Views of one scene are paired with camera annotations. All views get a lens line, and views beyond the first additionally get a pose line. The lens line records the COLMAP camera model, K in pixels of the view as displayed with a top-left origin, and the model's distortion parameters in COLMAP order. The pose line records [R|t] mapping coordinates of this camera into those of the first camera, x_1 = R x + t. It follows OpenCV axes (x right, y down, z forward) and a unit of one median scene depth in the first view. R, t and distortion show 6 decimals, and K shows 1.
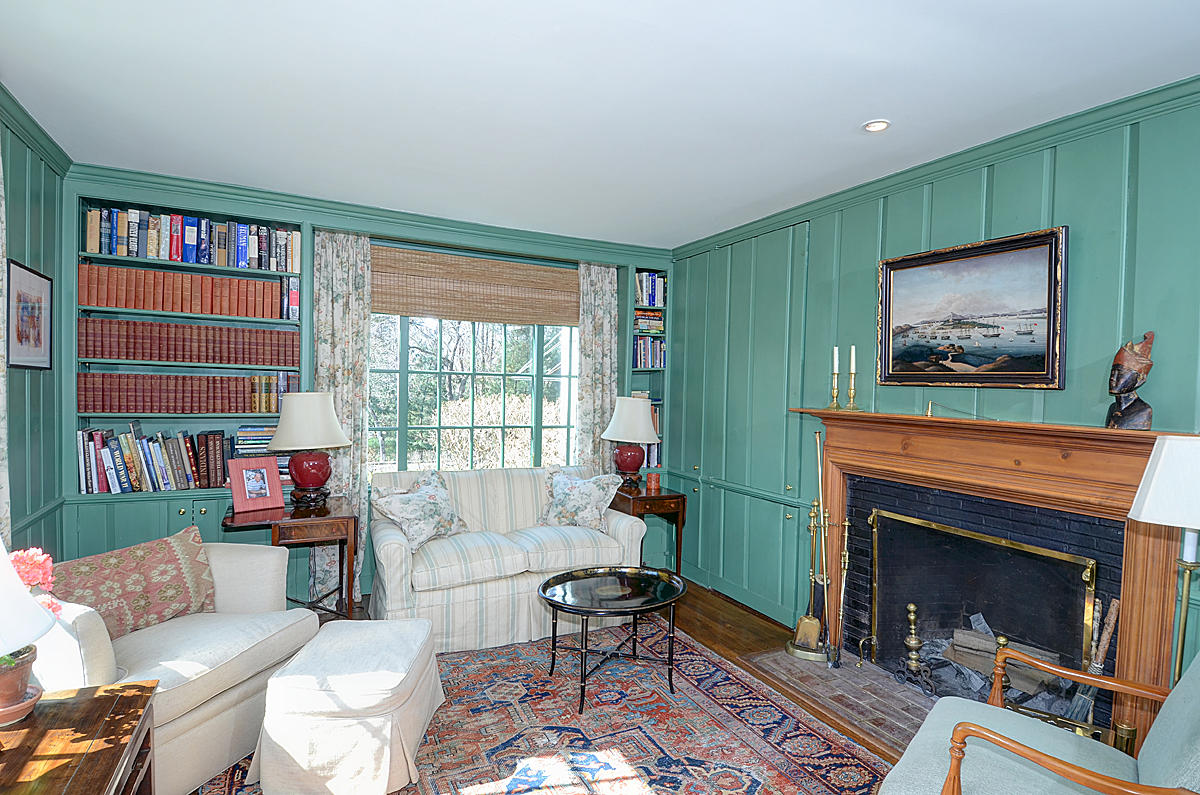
lens RADIAL K [[633.5, 0, 602.9], [0, 633.5, 399.2], [0, 0, 1]] dist [0.002138, -0.001679]
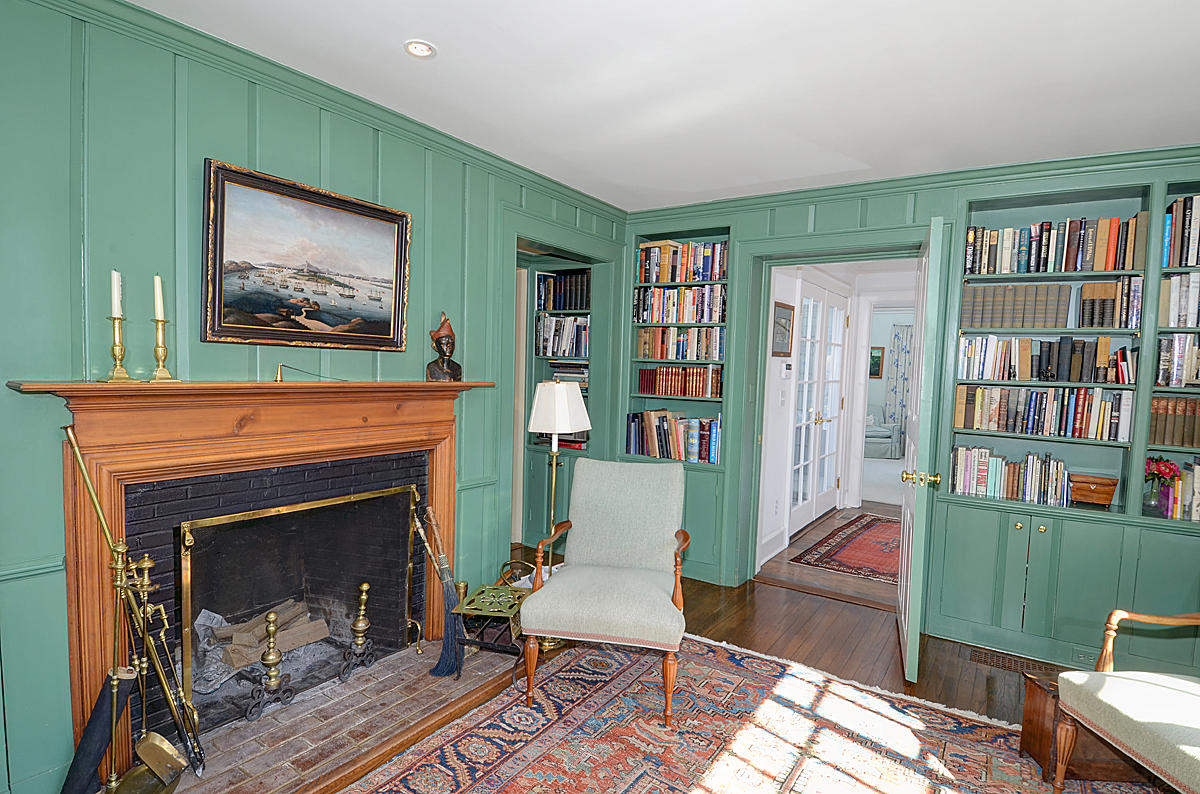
lens RADIAL K [[633.5, 0, 603.5], [0, 633.5, 404.0], [0, 0, 1]] dist [0.002138, -0.001679]
pose [[-0.483807, -0.089592, 0.870577, -0.433581], [-0.019125, 0.995591, 0.091829, -0.029737], [-0.874966, 0.027778, -0.483388, 1.083771]]
